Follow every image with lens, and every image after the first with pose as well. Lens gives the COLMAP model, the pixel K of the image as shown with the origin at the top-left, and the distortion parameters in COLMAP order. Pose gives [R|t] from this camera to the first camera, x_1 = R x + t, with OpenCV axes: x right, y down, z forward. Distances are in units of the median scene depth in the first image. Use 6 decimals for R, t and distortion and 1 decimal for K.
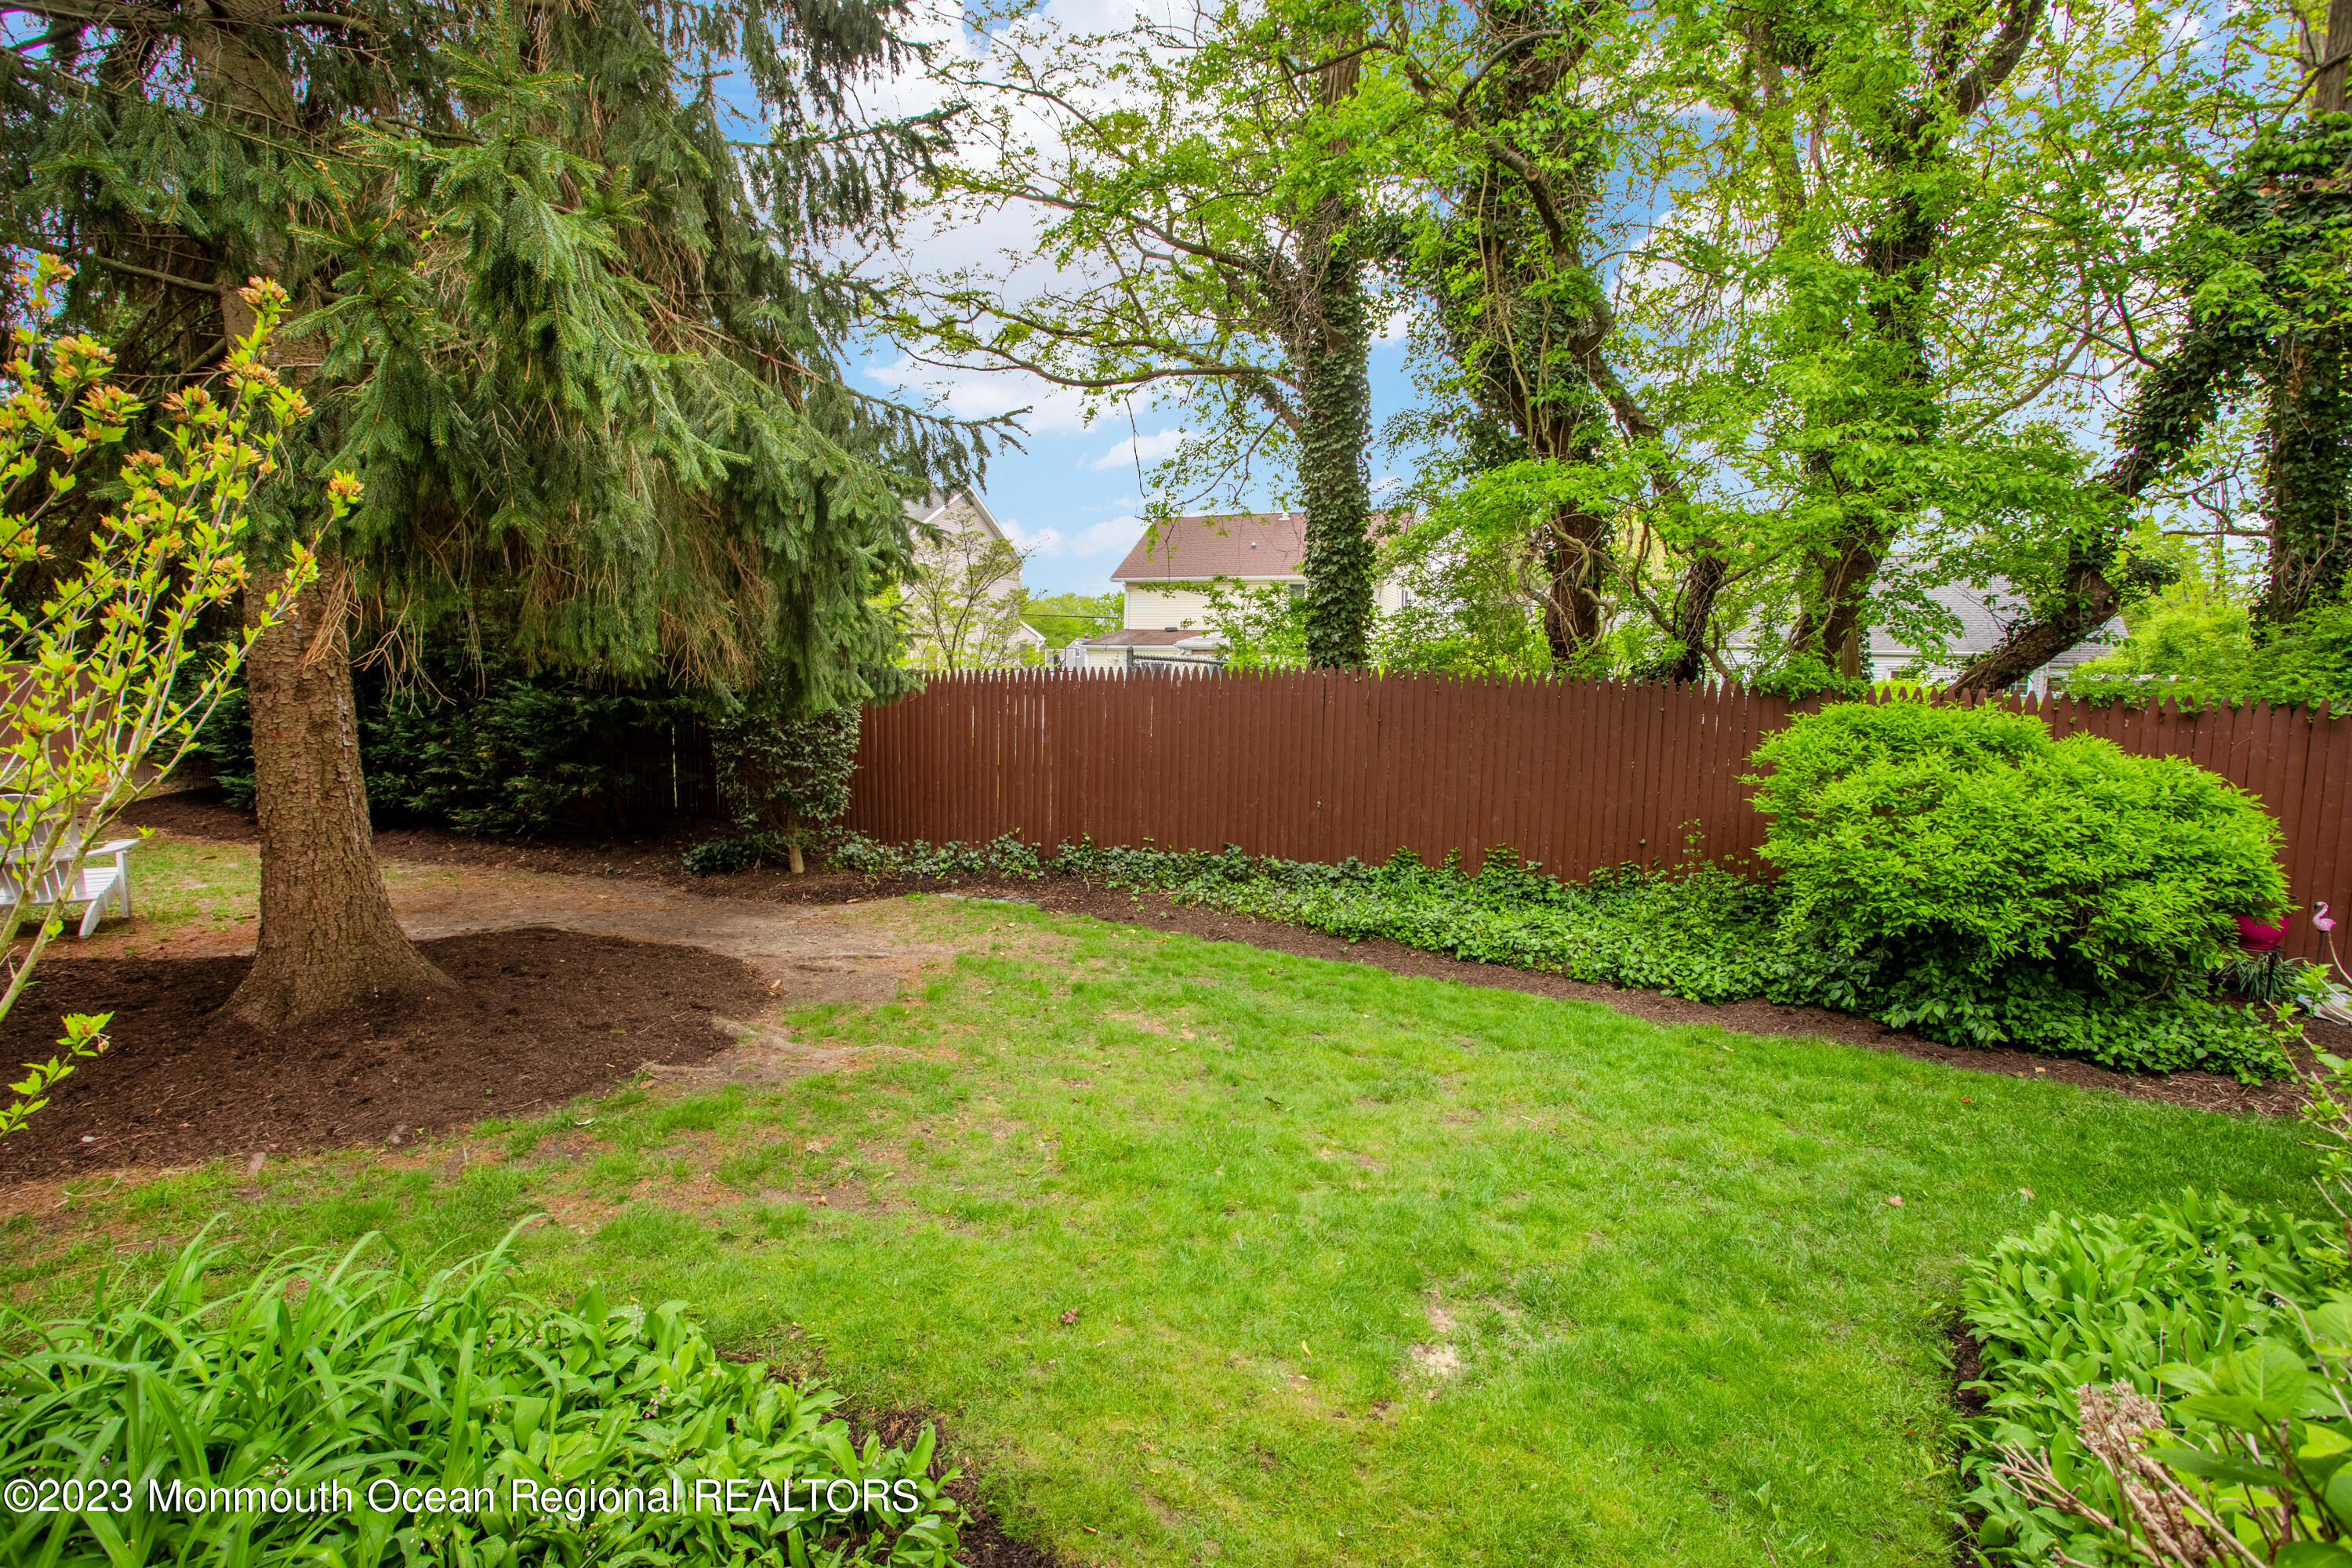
lens RADIAL K [[1144.6, 0, 1159.5], [0, 1144.6, 768.1], [0, 0, 1]] dist [-0.067280, 0.027931]
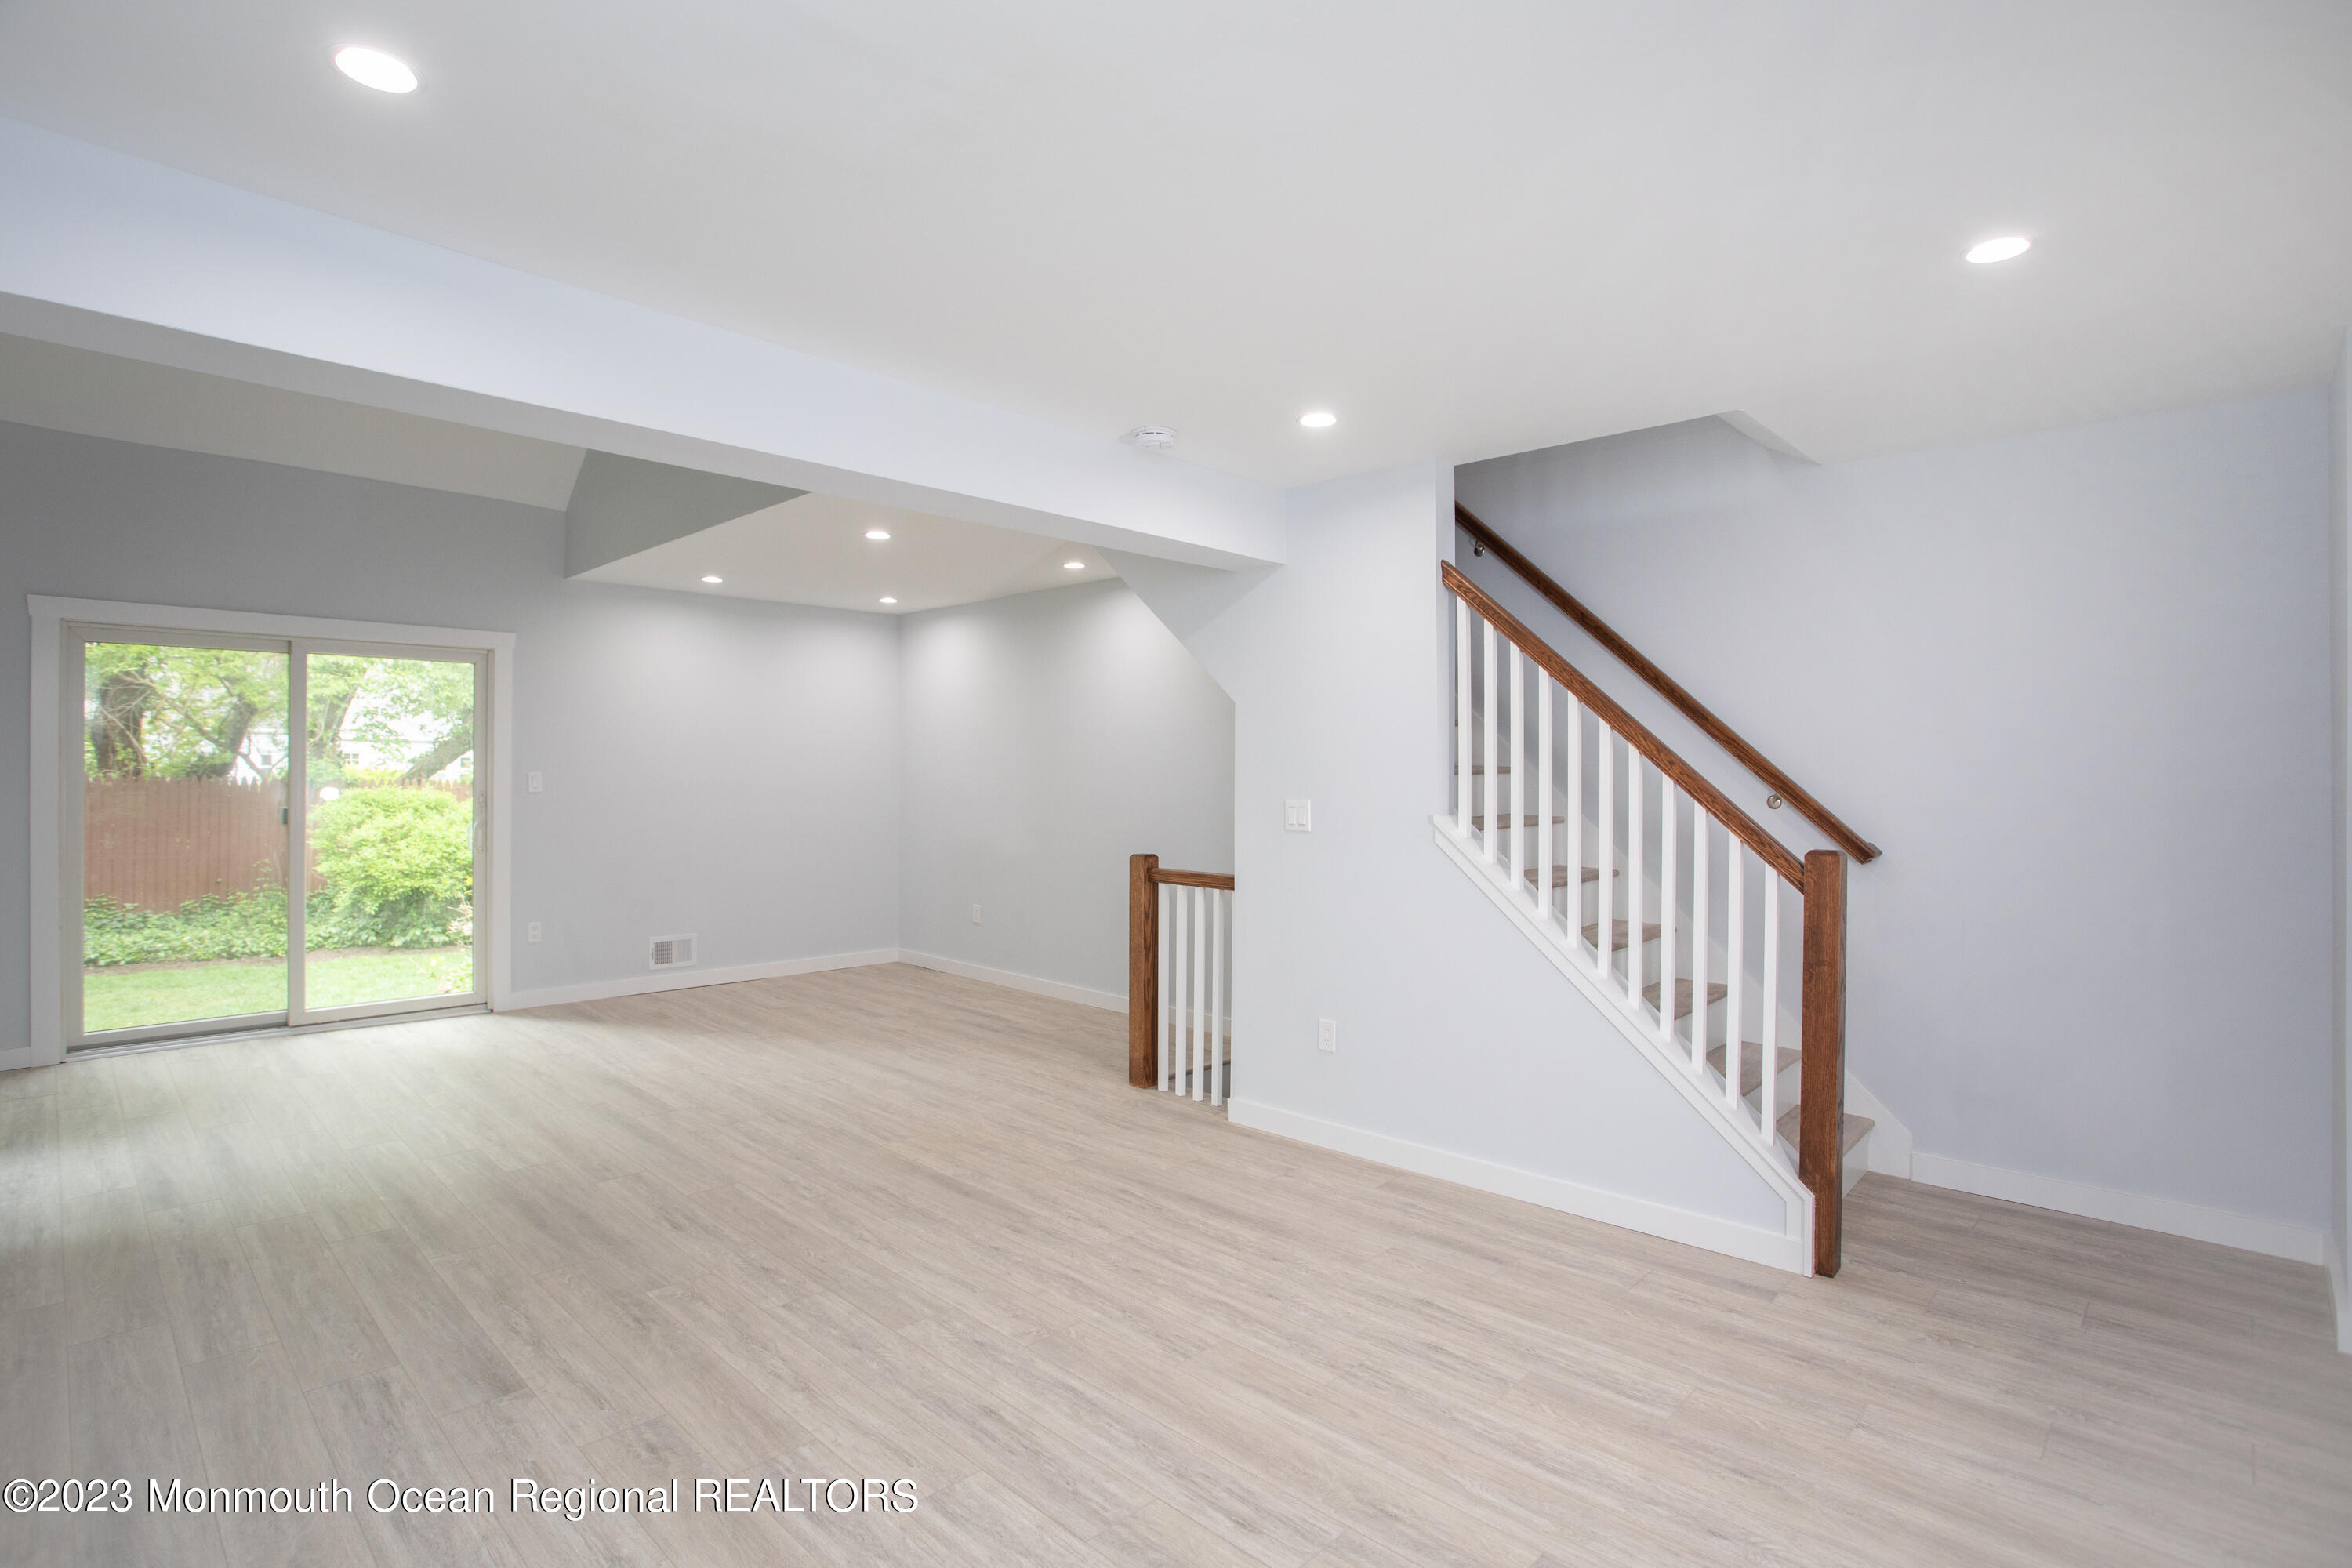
lens RADIAL K [[1144.6, 0, 1159.5], [0, 1144.6, 768.1], [0, 0, 1]] dist [-0.067280, 0.027931]
pose [[0.334324, -0.009035, 0.942415, -0.809909], [0.074128, 0.997108, -0.016738, 0.045767], [-0.939538, 0.075456, 0.334027, -1.040214]]
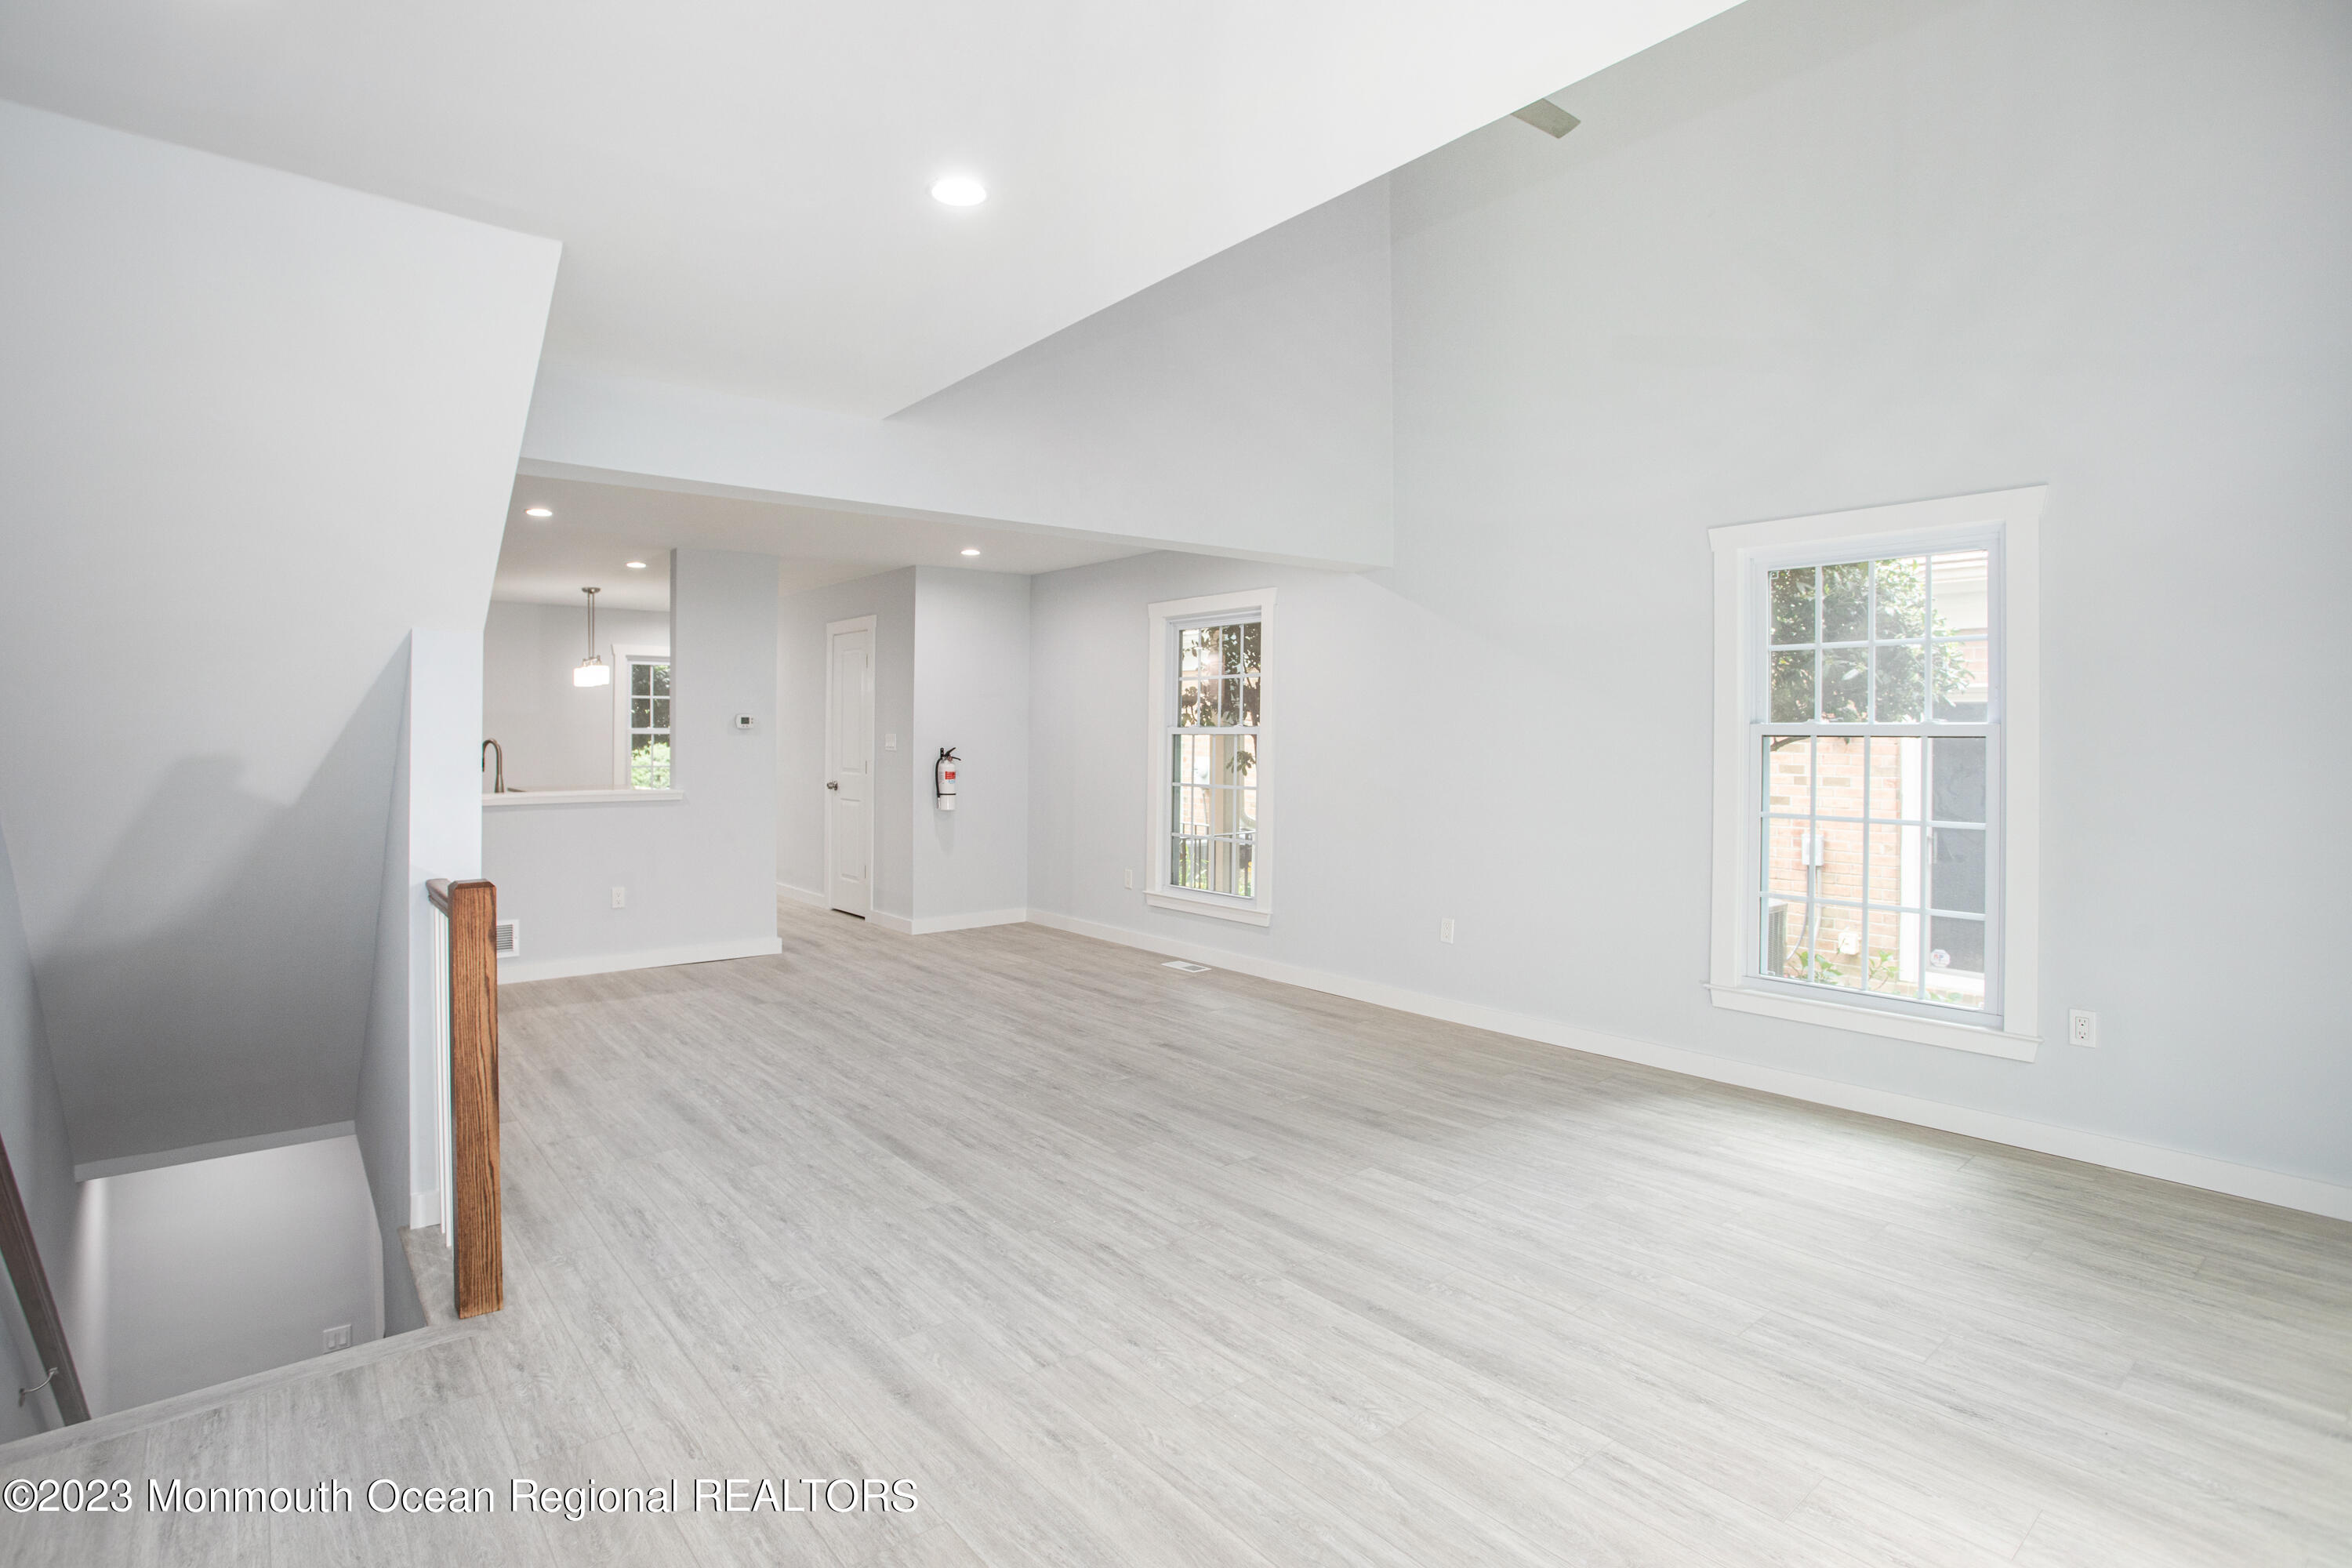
lens RADIAL K [[1161.1, 0, 1166.2], [0, 1161.1, 734.2], [0, 0, 1]] dist [-0.078069, 0.033147]
pose [[-0.429329, -0.010276, -0.903090, 0.263763], [-0.076952, 0.996715, 0.025242, 0.003414], [0.899864, 0.080332, -0.428710, -0.310826]]
